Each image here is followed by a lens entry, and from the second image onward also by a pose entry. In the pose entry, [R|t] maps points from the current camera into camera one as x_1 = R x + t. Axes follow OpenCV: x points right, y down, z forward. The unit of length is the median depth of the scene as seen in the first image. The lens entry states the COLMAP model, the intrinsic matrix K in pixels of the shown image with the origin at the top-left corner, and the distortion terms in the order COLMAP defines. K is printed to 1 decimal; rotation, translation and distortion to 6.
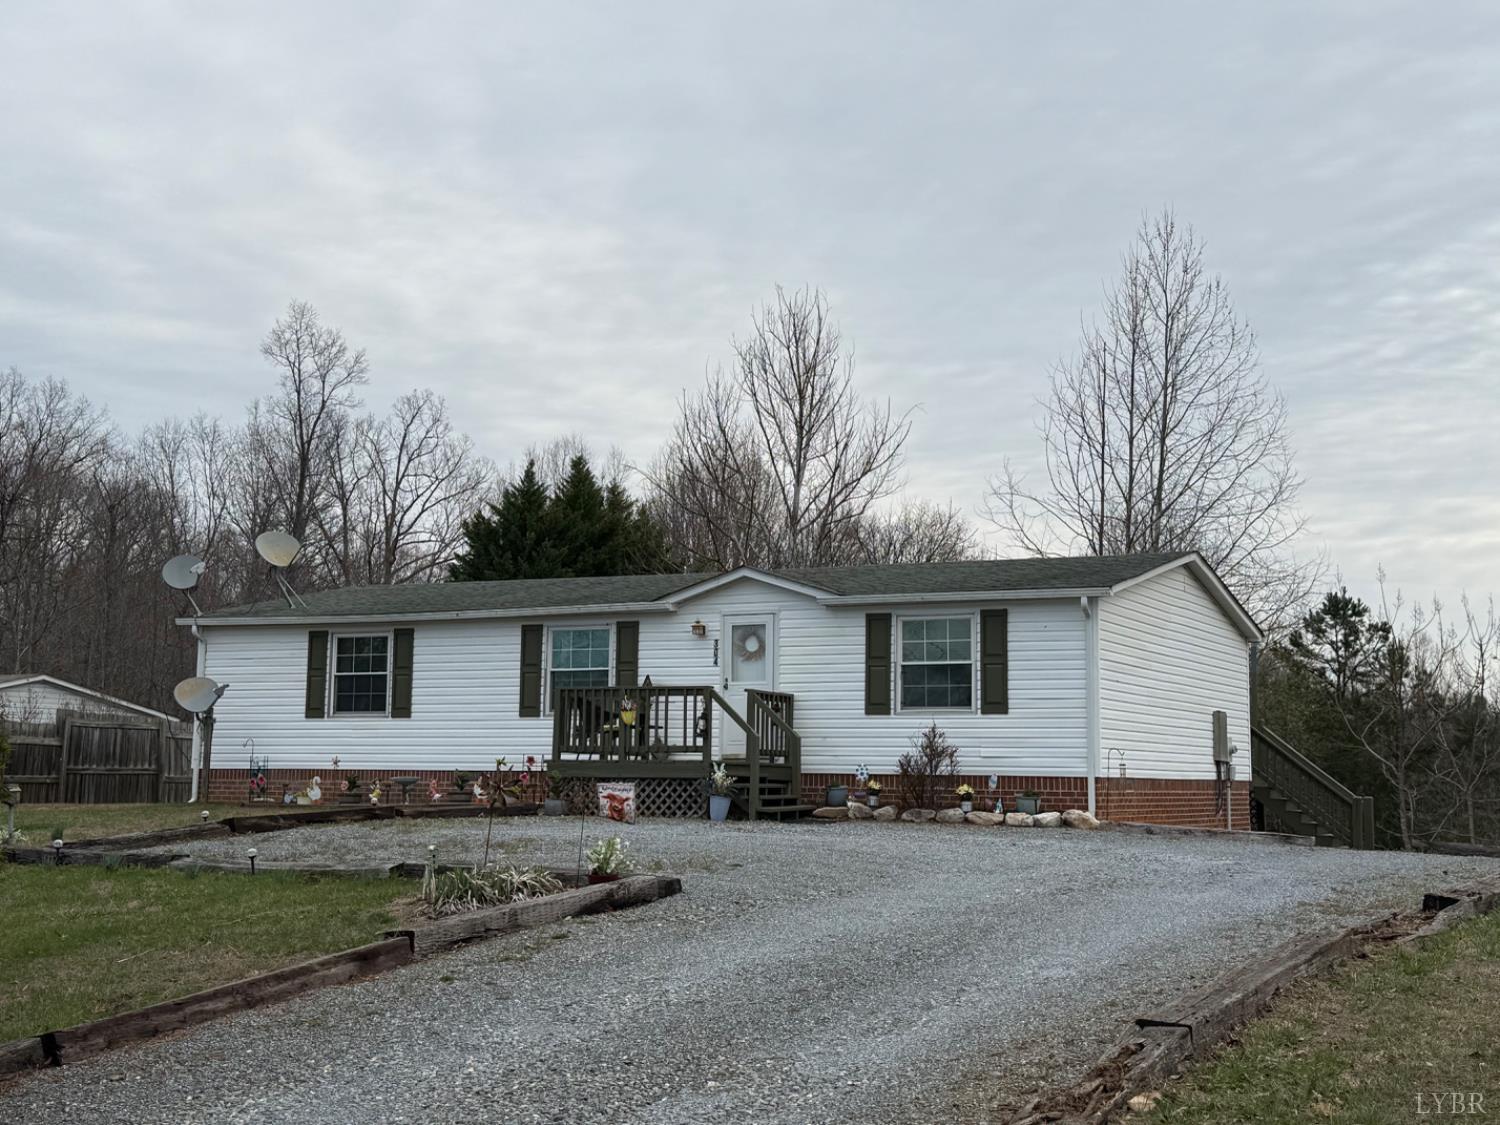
lens RADIAL K [[1923.7, 0, 750.0], [0, 1923.7, 562.5], [0, 0, 1]] dist [-0.004910, 0.671970]
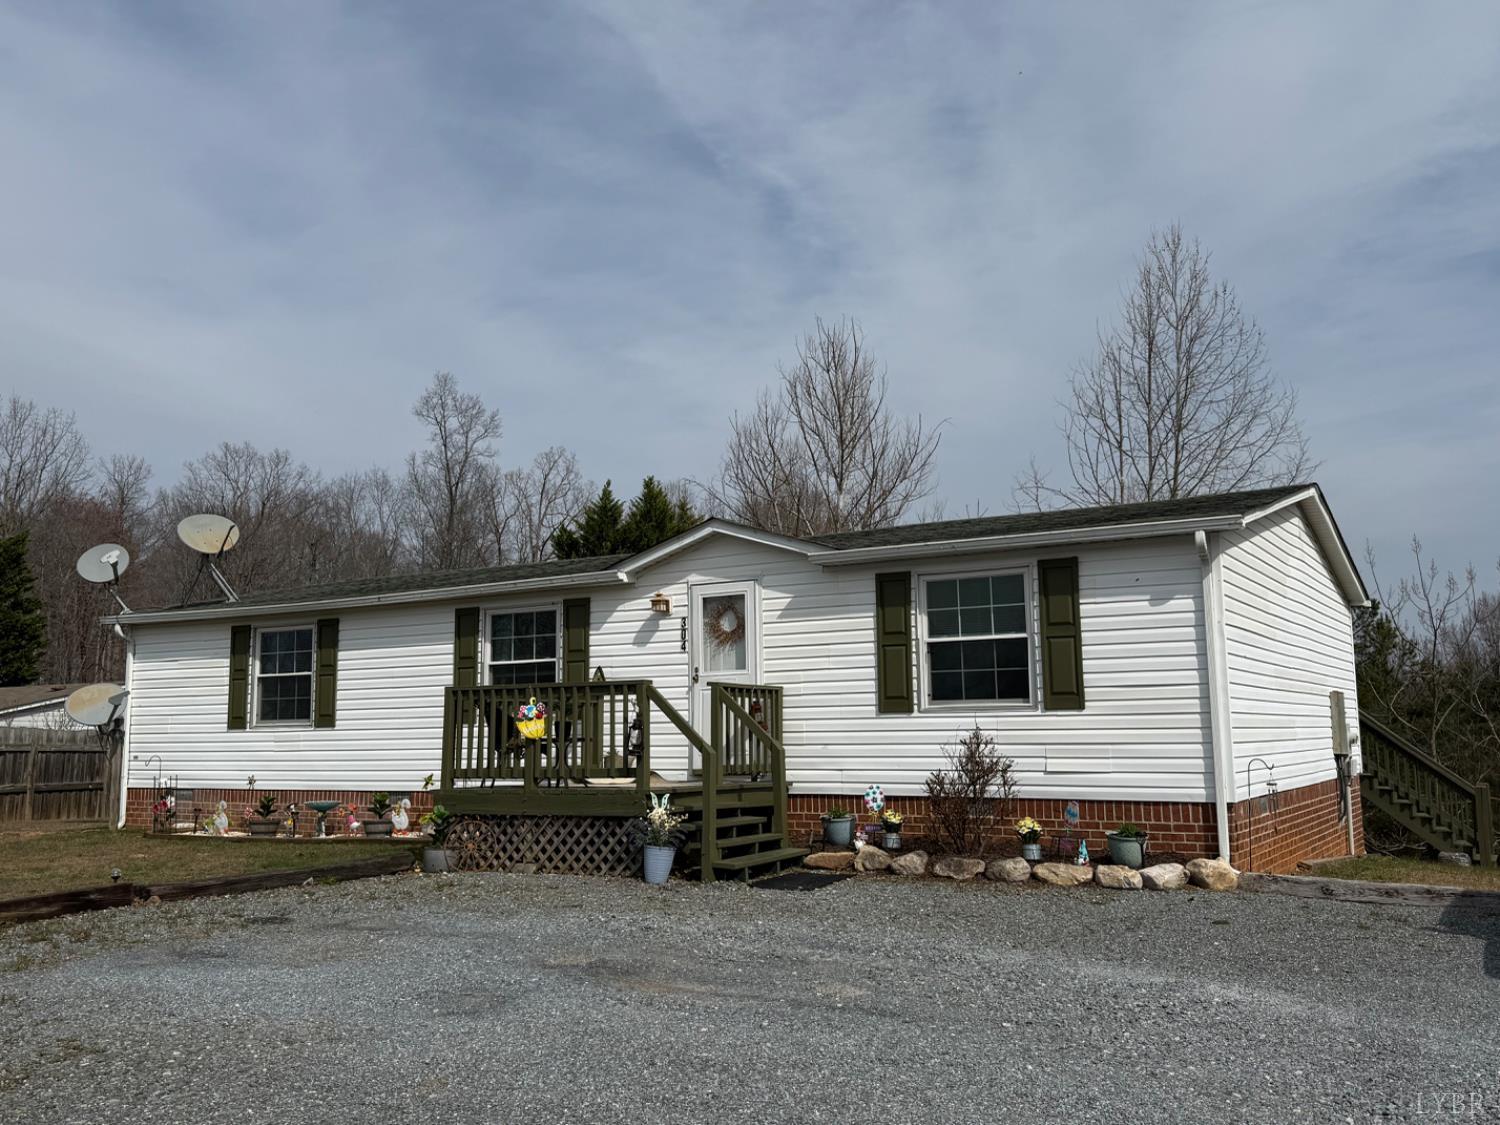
lens RADIAL K [[1287.7, 0, 742.1], [0, 1287.7, 583.0], [0, 0, 1]] dist [0.155933, -0.277107]
pose [[0.996706, -0.032797, -0.074176, 0.042151], [0.032512, 0.999459, -0.005051, 0.028277], [0.074301, 0.002623, 0.997232, 0.465665]]
